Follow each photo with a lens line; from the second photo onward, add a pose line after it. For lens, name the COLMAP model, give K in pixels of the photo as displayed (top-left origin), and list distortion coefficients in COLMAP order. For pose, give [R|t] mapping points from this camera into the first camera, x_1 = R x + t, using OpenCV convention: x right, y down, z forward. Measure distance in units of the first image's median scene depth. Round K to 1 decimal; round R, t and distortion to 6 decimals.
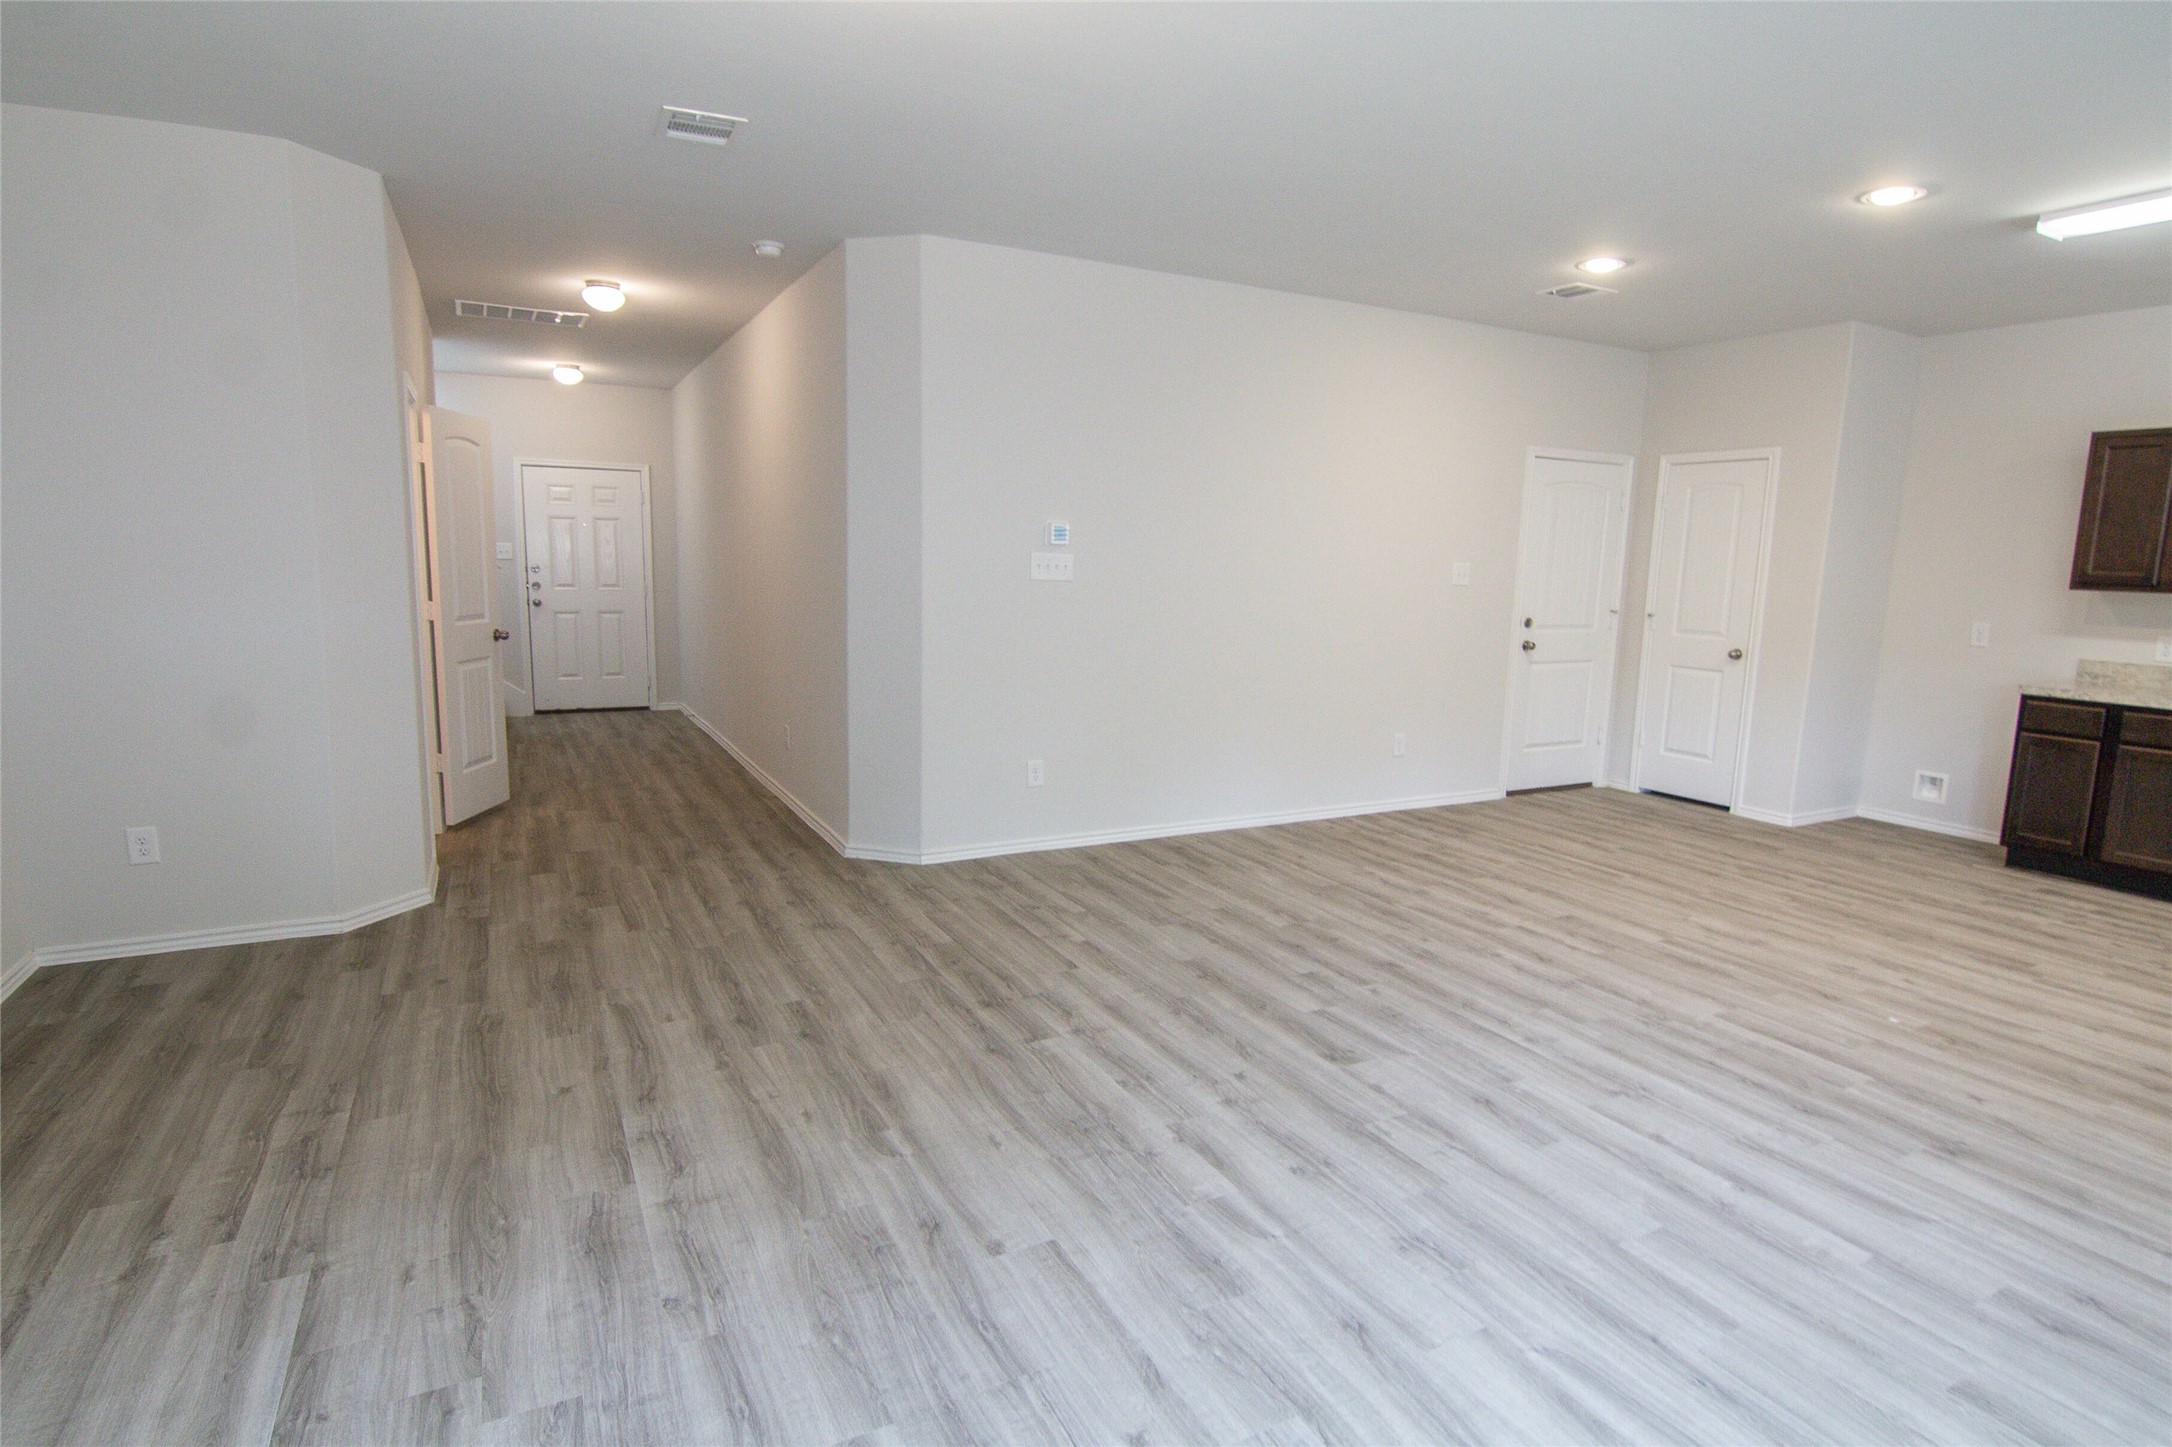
lens RADIAL K [[1121.4, 0, 1095.8], [0, 1121.4, 725.0], [0, 0, 1]] dist [-0.003018, -0.014310]
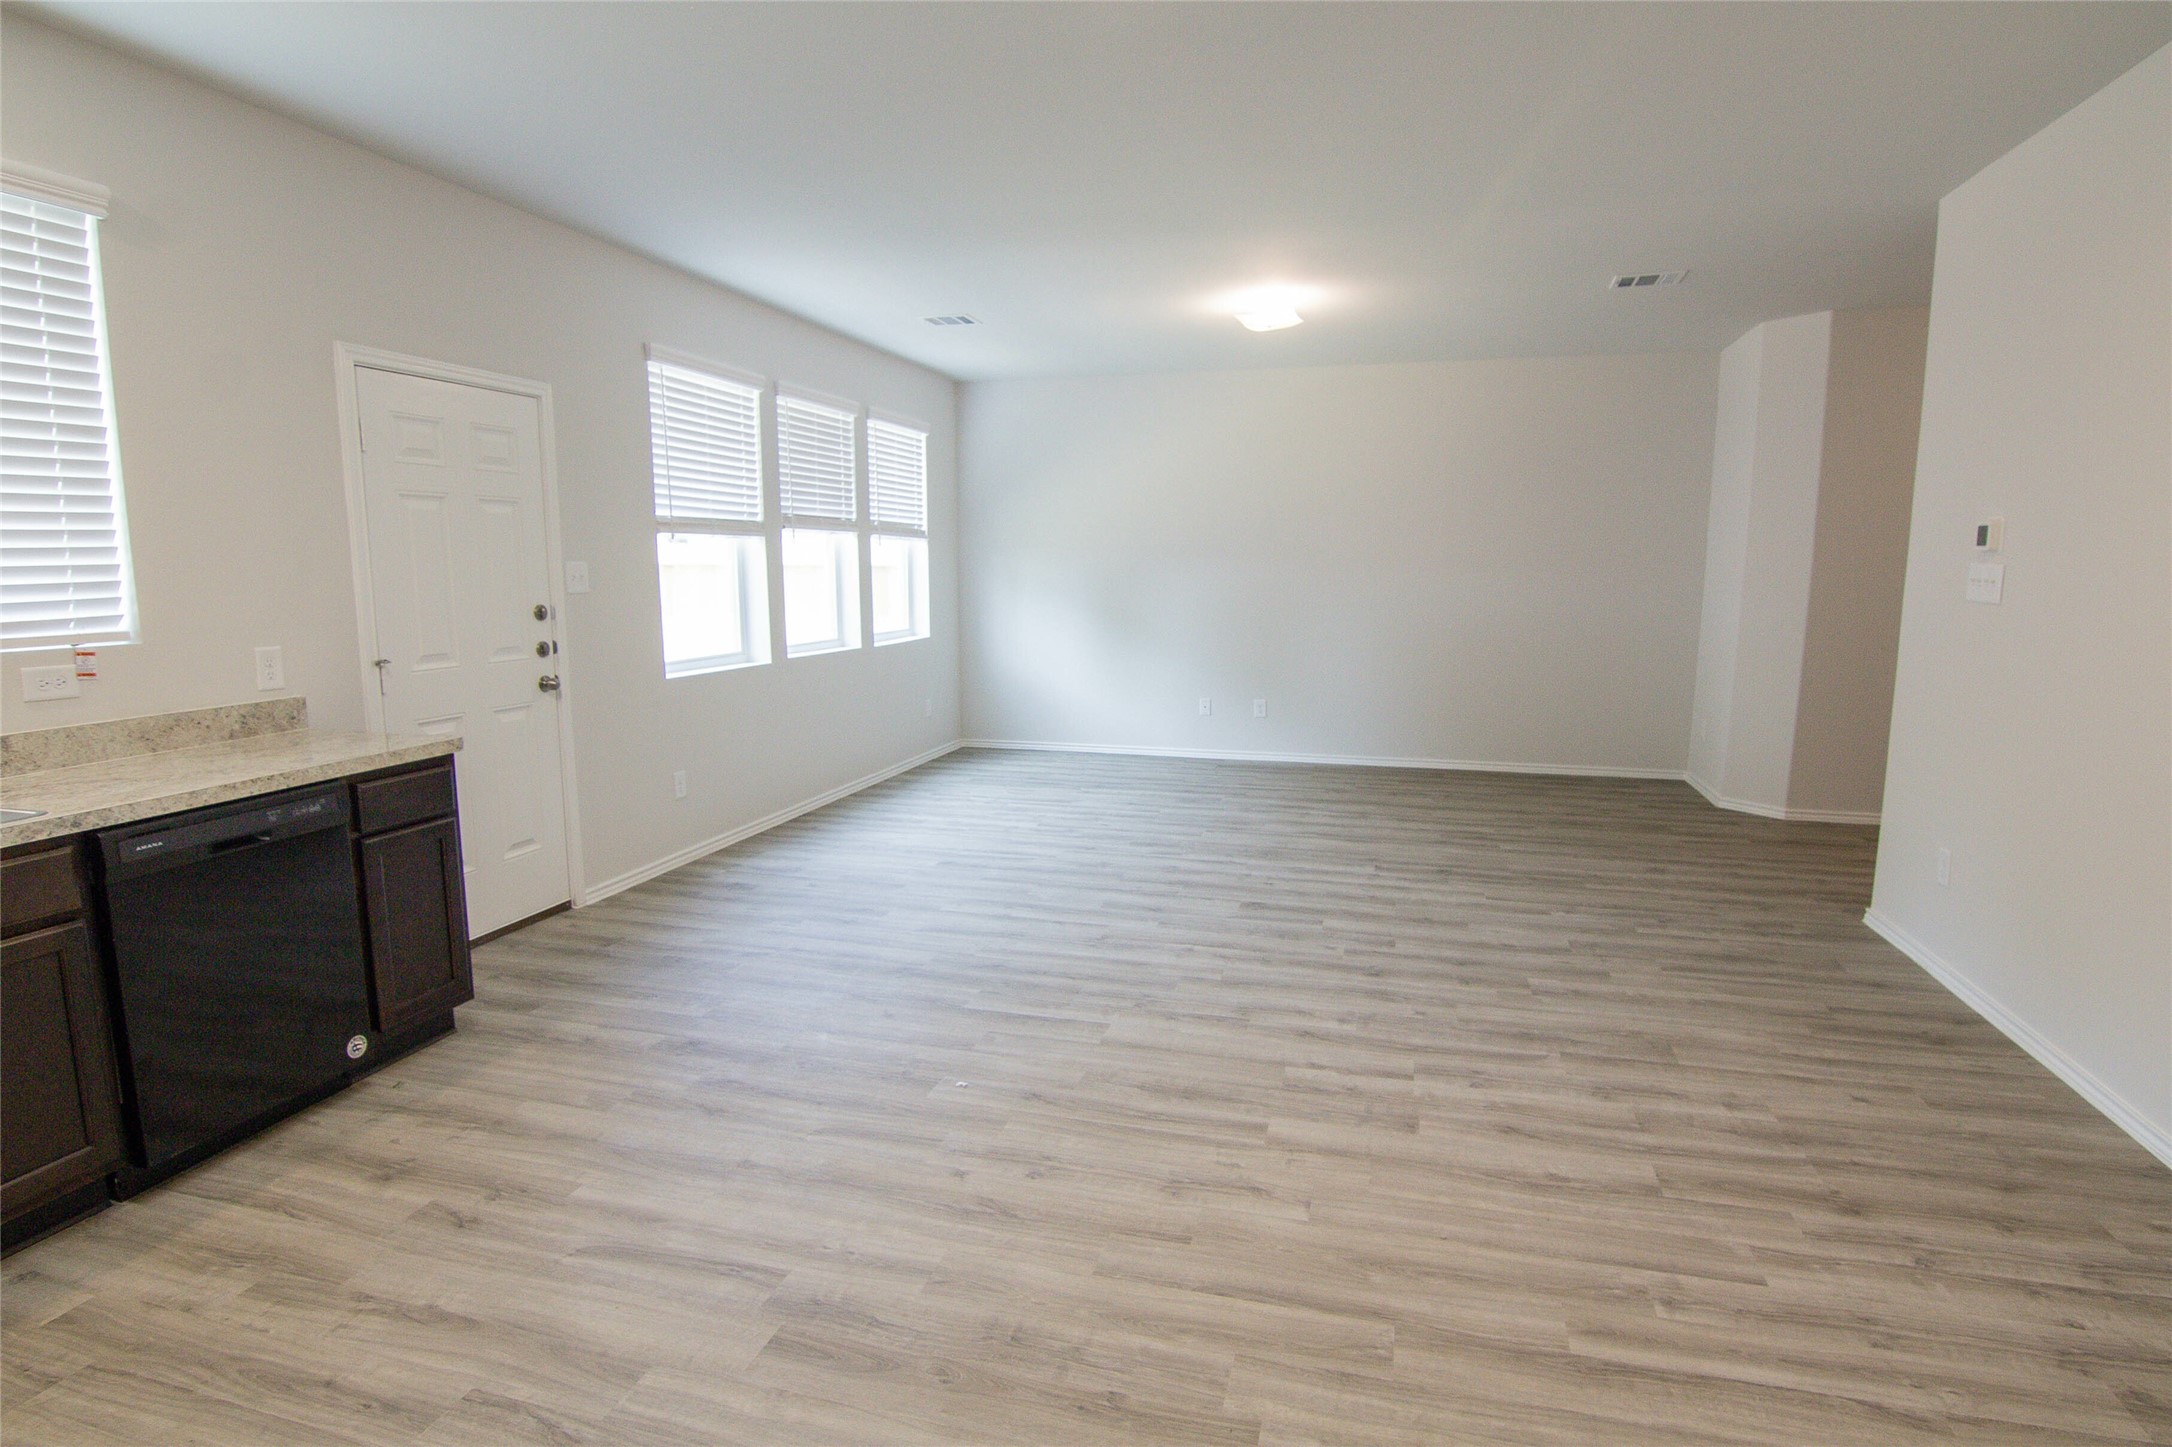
lens RADIAL K [[1121.4, 0, 1095.8], [0, 1121.4, 725.0], [0, 0, 1]] dist [-0.003018, -0.014310]
pose [[-0.685905, 0.083589, -0.722874, 1.139726], [-0.126317, 0.964623, 0.231400, -0.195446], [0.716644, 0.250030, -0.651081, 1.431533]]
